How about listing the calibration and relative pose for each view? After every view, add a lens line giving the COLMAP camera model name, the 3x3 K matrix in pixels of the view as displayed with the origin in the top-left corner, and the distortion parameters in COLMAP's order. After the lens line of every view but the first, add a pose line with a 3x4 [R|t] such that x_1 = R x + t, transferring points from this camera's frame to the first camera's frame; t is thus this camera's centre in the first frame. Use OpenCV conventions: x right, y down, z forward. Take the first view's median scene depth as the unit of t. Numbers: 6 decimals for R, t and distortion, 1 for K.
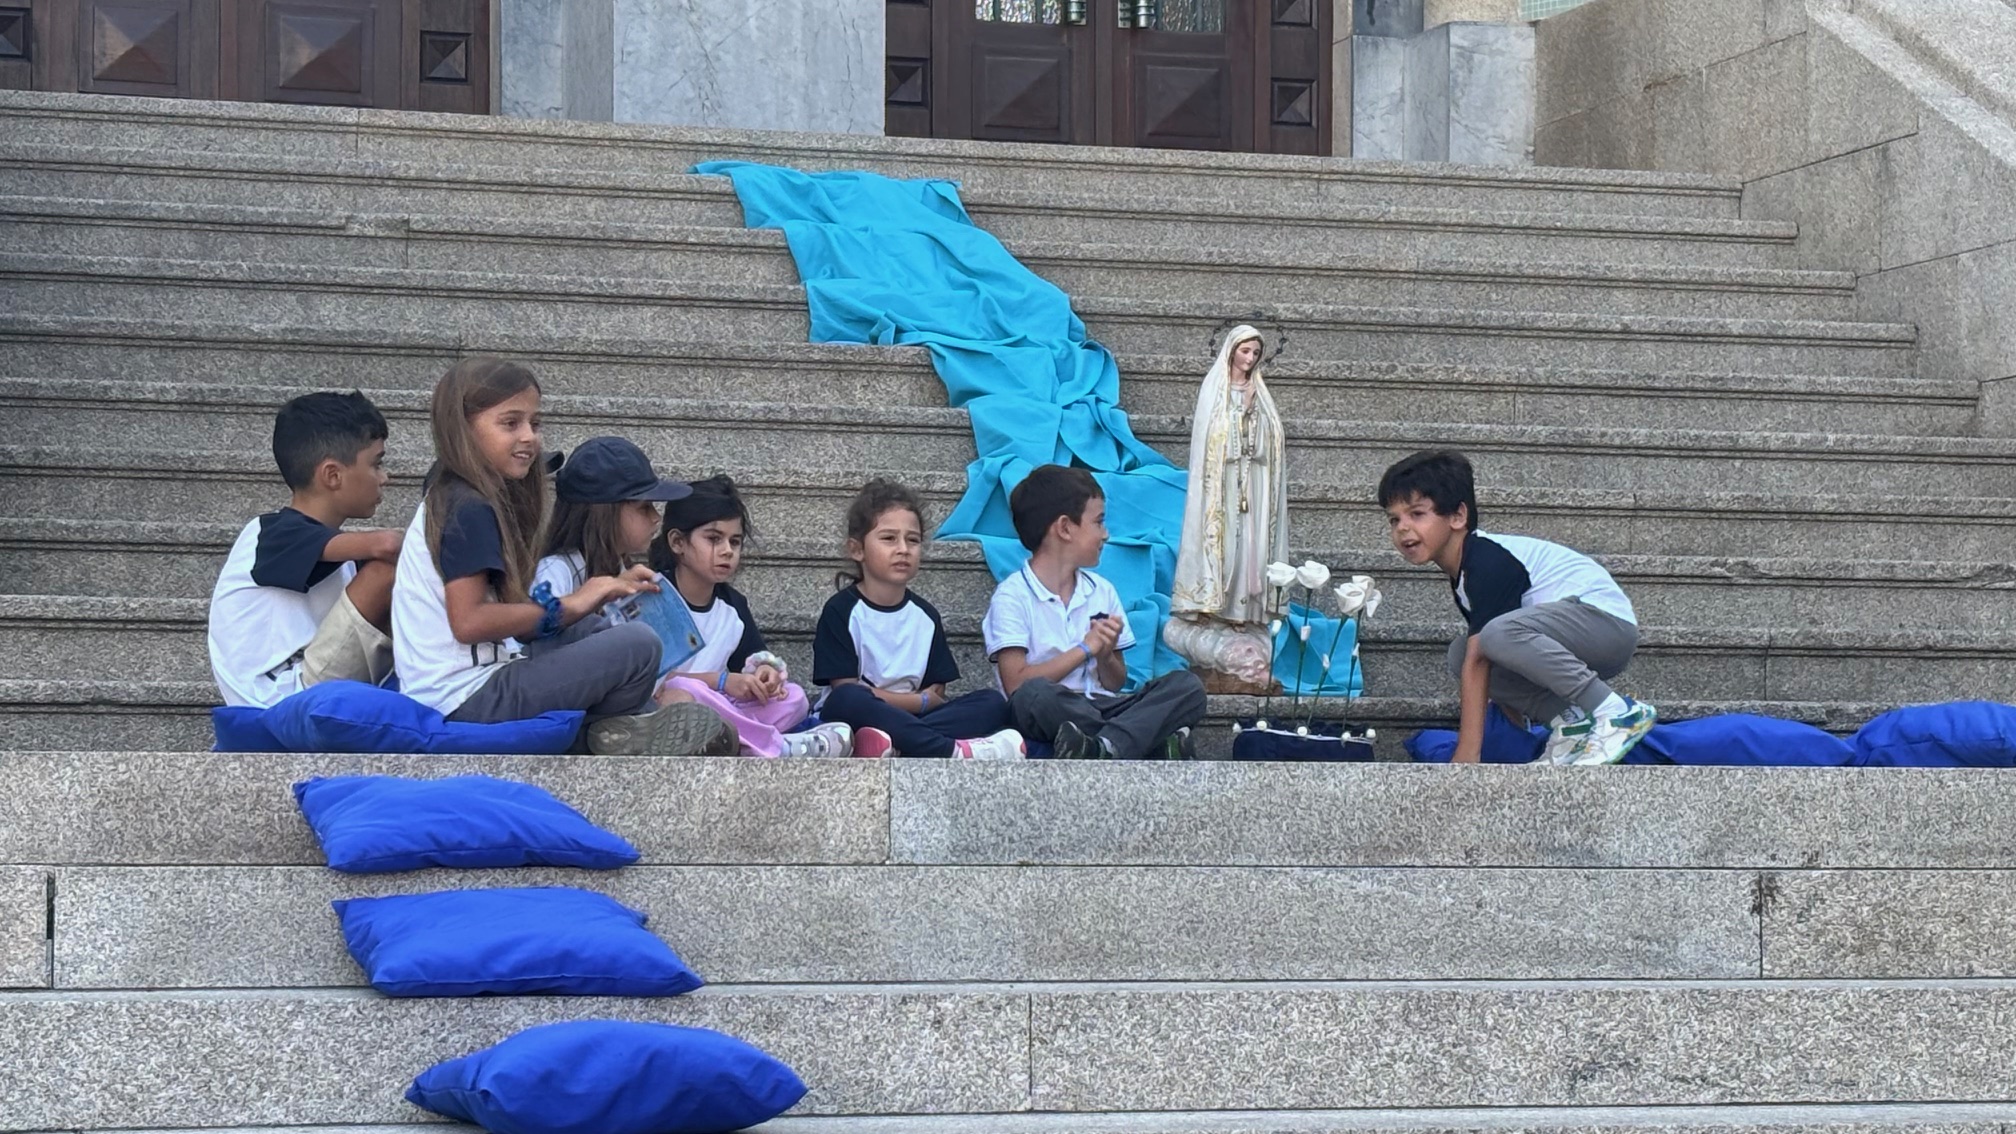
lens RADIAL K [[4678.8, 0, 973.3], [0, 4678.8, 602.7], [0, 0, 1]] dist [0.250771, -0.699832]
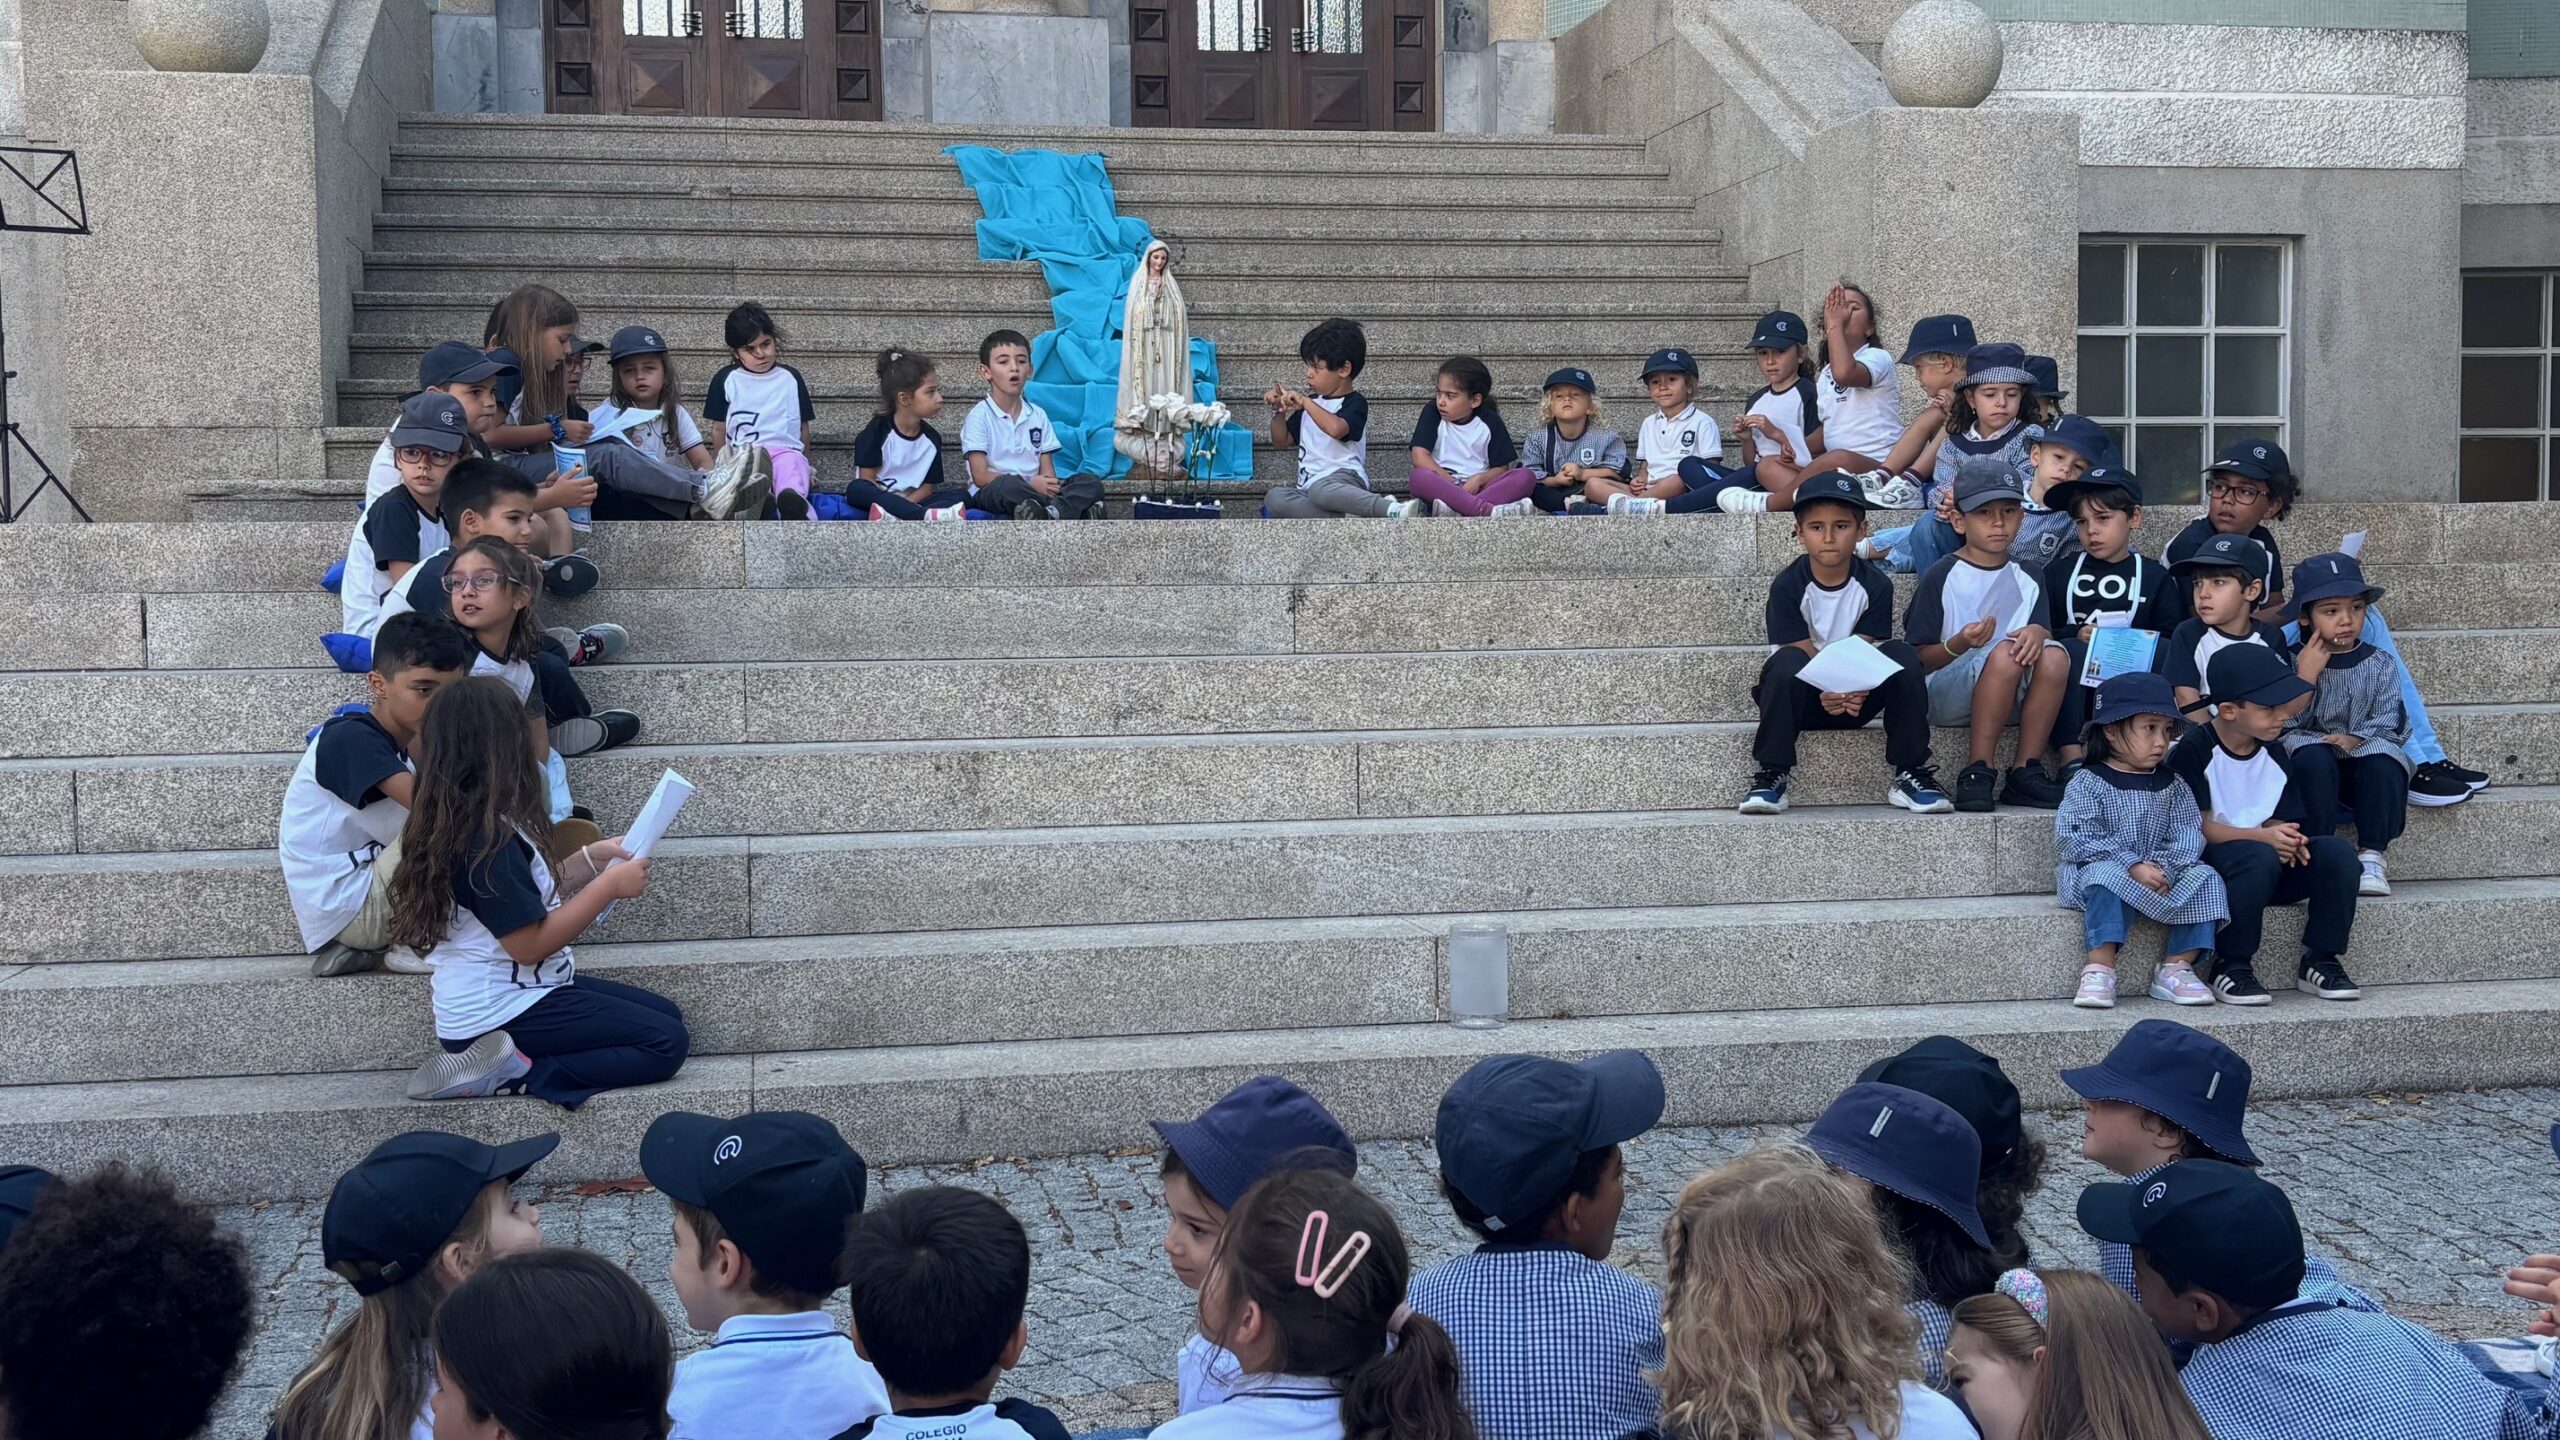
lens RADIAL K [[2867.4, 0, 1280.0], [0, 2867.4, 720.0], [0, 0, 1]] dist [0.217805, -0.790022]
pose [[0.992667, -0.007703, -0.120637, 0.183797], [0.019611, 0.995010, 0.097832, 0.005526], [0.119281, -0.099481, 0.987864, 0.036691]]
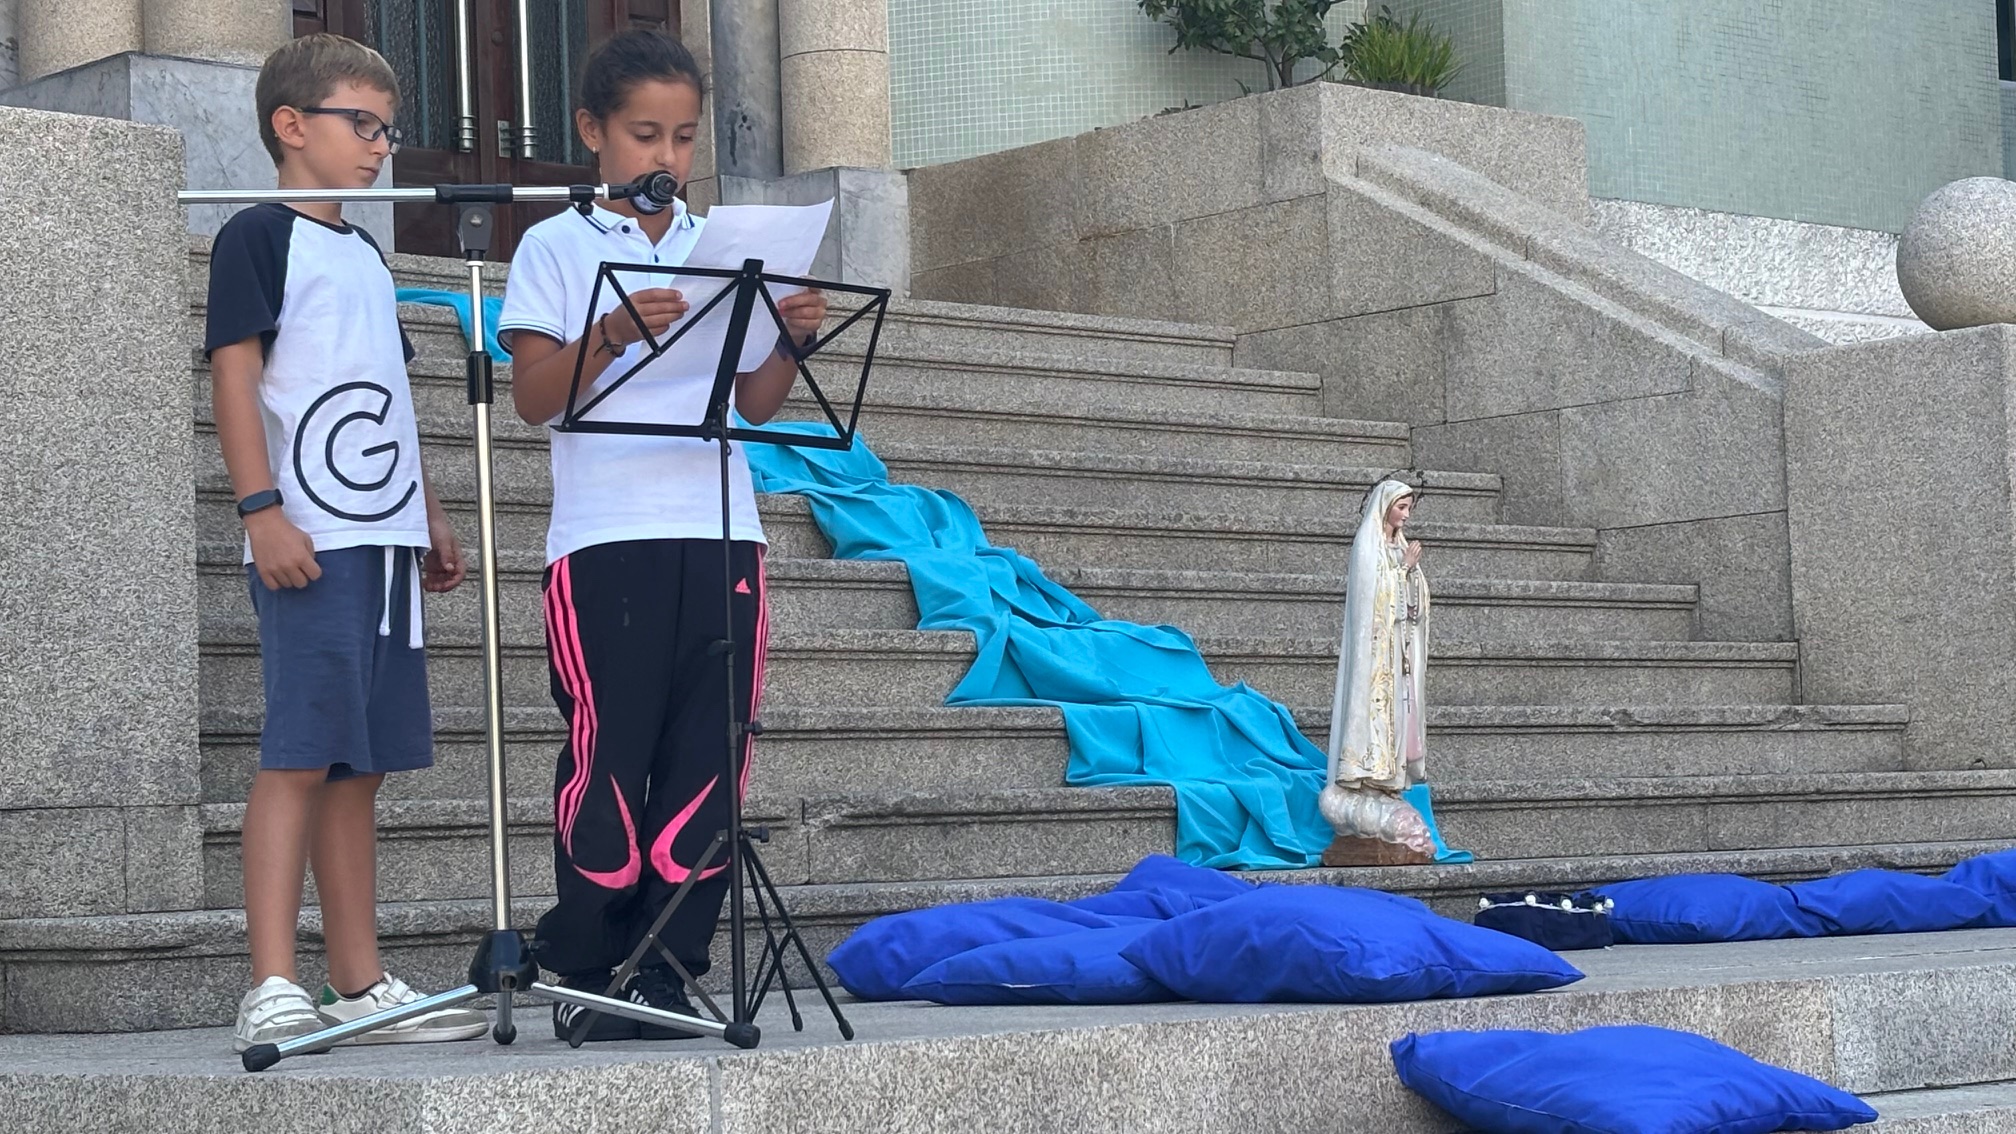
lens RADIAL K [[4205.9, 0, 1008.0], [0, 4205.9, 567.0], [0, 0, 1]] dist [0.221696, -0.454308]
pose [[0.896048, -0.004899, 0.443930, -0.344089], [0.017587, 0.999546, -0.024468, -0.018627], [-0.443609, 0.029732, 0.895727, 0.223538]]
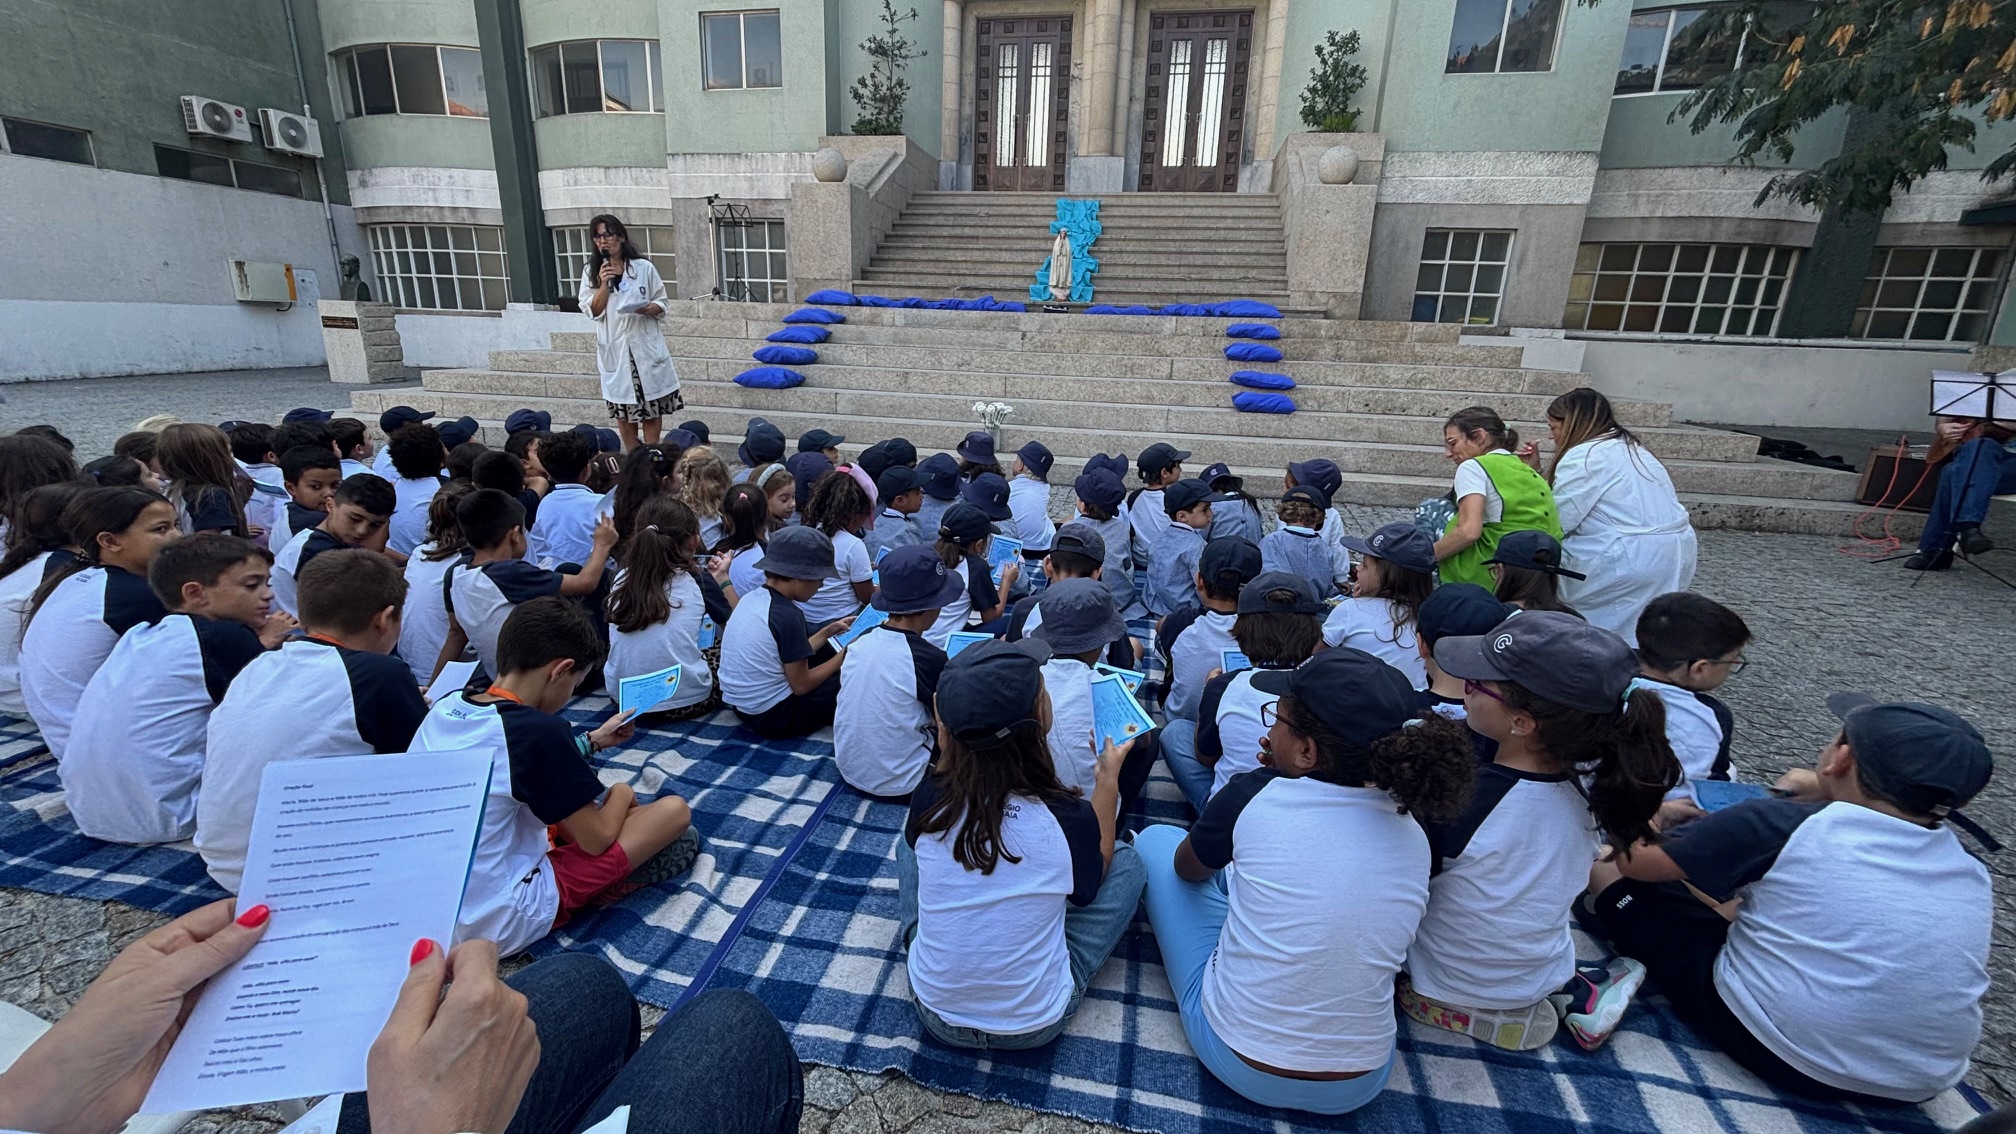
lens RADIAL K [[814.5, 0, 1008.0], [0, 814.5, 567.0], [0, 0, 1]] dist [0.037521, -0.046004]
pose [[0.877817, 0.160223, -0.451405, 0.420249], [-0.009359, 0.947954, 0.318270, 0.008848], [0.478905, -0.275158, 0.833629, 0.071220]]
